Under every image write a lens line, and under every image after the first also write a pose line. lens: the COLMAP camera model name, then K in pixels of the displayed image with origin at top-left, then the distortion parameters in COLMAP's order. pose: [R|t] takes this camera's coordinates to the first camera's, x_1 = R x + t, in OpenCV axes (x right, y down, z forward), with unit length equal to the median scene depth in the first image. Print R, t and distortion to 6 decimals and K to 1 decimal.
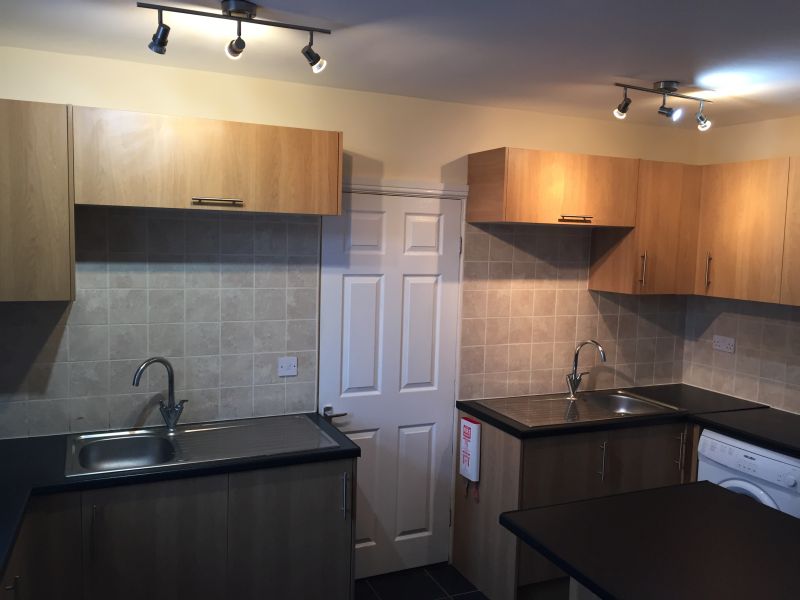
lens RADIAL K [[678.7, 0, 399.0], [0, 678.7, 299.2], [0, 0, 1]] dist [0.063967, -0.081554]
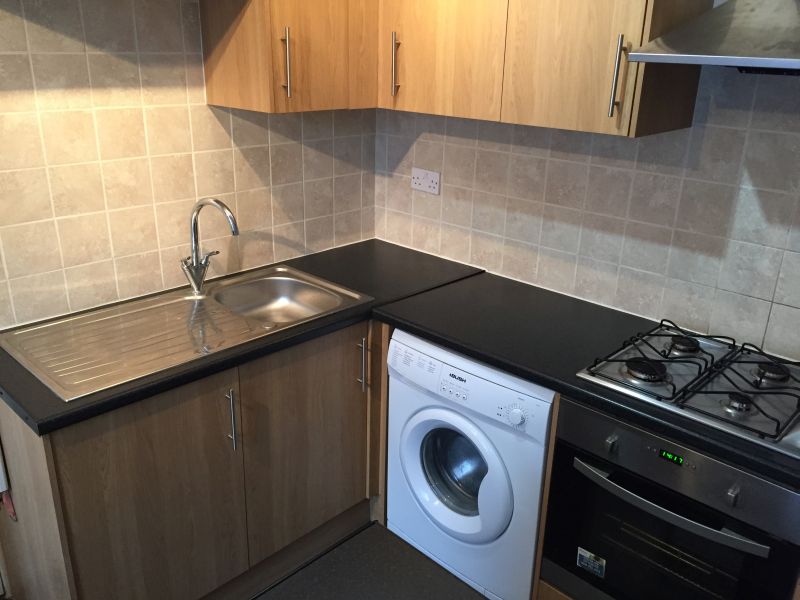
lens RADIAL K [[678.7, 0, 399.0], [0, 678.7, 299.1], [0, 0, 1]] dist [0.063967, -0.081554]
pose [[0.929106, -0.136712, 0.343615, 0.234404], [0.036453, 0.958491, 0.282783, -0.016016], [-0.368012, -0.250210, 0.895524, 0.438941]]
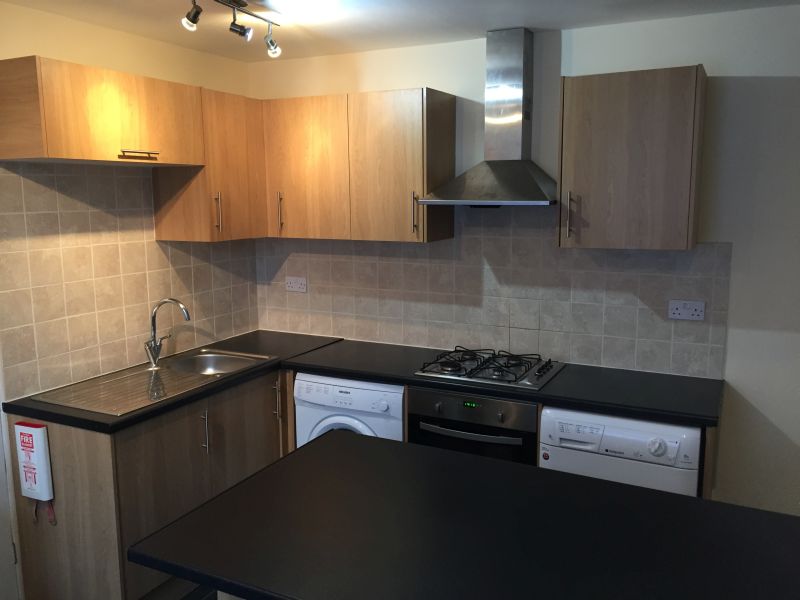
lens RADIAL K [[678.7, 0, 402.6], [0, 678.7, 297.5], [0, 0, 1]] dist [0.063967, -0.081554]
pose [[0.771722, -0.130446, 0.622438, -0.031720], [0.085308, 0.991125, 0.101946, -0.004517], [-0.630213, -0.025575, 0.776001, 0.150283]]
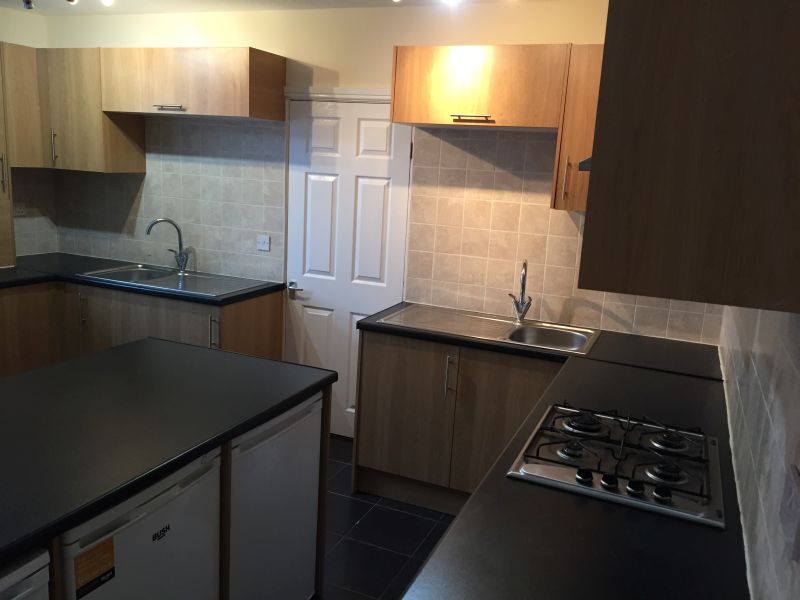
lens RADIAL K [[678.7, 0, 404.2], [0, 678.7, 299.5], [0, 0, 1]] dist [0.063967, -0.081554]
pose [[0.678761, 0.154835, -0.717851, 0.878884], [-0.105722, 0.987940, 0.113126, 0.029237], [0.726709, -0.000893, 0.686944, 0.290670]]
